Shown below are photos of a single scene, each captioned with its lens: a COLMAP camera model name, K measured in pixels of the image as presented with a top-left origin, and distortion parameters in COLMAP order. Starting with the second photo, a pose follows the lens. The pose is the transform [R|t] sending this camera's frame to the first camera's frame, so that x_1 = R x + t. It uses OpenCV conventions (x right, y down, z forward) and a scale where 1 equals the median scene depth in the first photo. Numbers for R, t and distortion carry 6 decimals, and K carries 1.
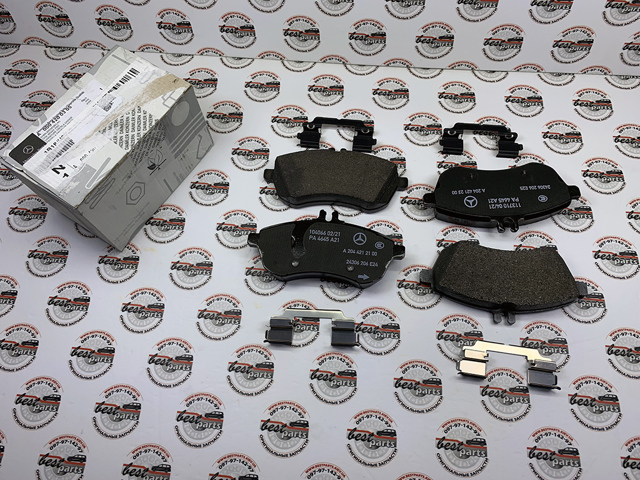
lens RADIAL K [[487.4, 0, 320.0], [0, 487.4, 240.0], [0, 0, 1]] dist [0.079634, -0.143215]
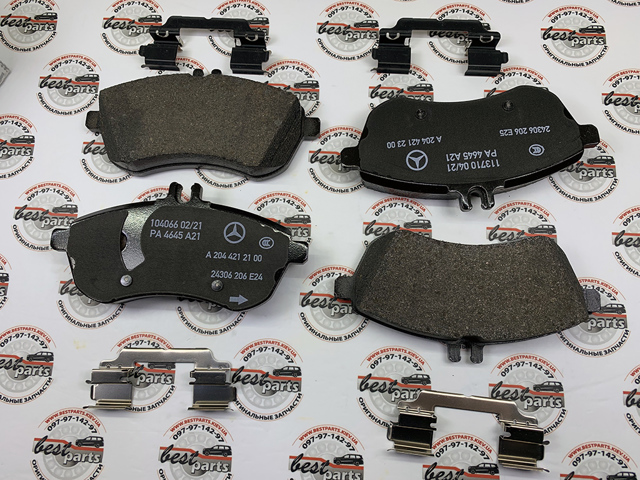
lens RADIAL K [[487.4, 0, 320.0], [0, 487.4, 240.0], [0, 0, 1]] dist [0.079634, -0.143215]
pose [[0.999009, -0.044409, 0.002830, 0.181609], [0.042863, 0.977418, 0.206920, -0.111567], [-0.011955, -0.206594, 0.978354, 0.392359]]
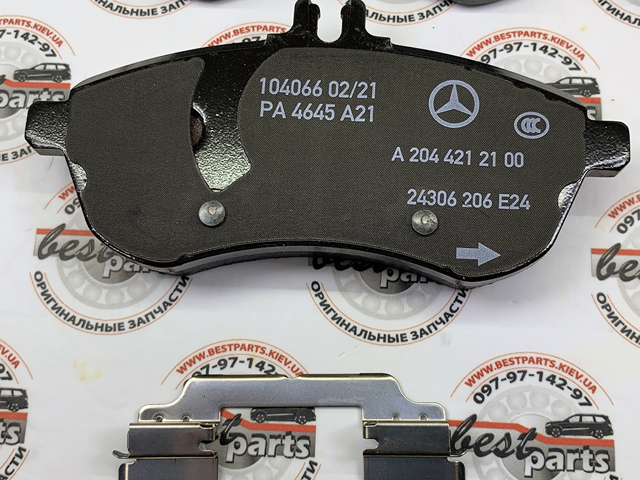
lens RADIAL K [[814.9, 0, 320.0], [0, 814.9, 240.0], [0, 0, 1]] dist [0.260427, -1.030158]
pose [[0.998421, -0.052391, 0.020286, -0.002508], [0.048064, 0.983495, 0.174433, -0.011027], [-0.029090, -0.173182, 0.984460, 0.538364]]
